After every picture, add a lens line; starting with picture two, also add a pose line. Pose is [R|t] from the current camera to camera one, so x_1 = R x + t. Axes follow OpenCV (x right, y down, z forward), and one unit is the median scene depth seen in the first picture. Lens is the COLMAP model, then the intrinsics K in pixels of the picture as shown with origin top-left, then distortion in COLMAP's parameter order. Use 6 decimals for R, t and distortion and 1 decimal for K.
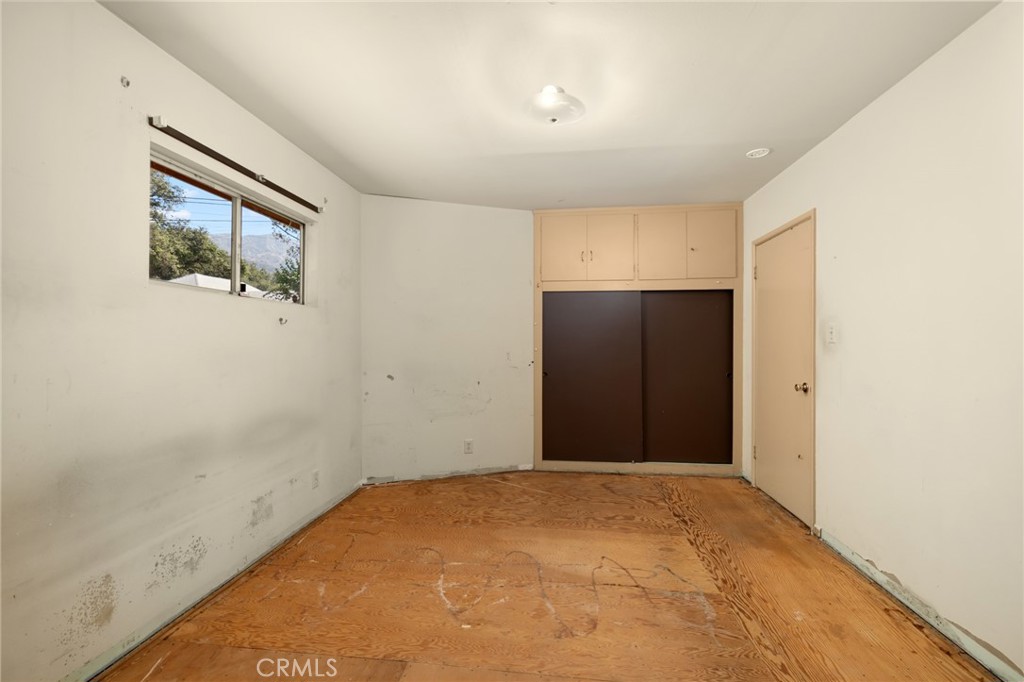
lens RADIAL K [[431.6, 0, 515.2], [0, 431.6, 340.5], [0, 0, 1]] dist [0.000855, -0.000589]
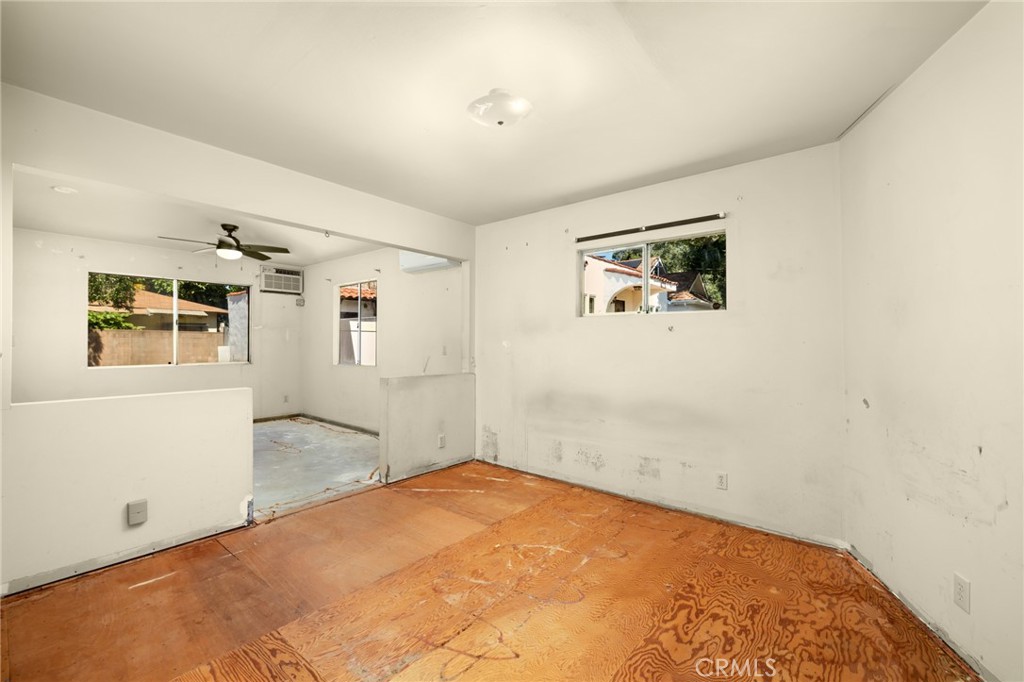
lens RADIAL K [[431.6, 0, 509.8], [0, 431.6, 339.3], [0, 0, 1]] dist [0.000855, -0.000589]
pose [[-0.551224, -0.012263, -0.834267, 0.713179], [-0.005224, 0.999923, -0.011246, 0.002446], [0.834341, -0.001841, -0.551246, 1.232186]]
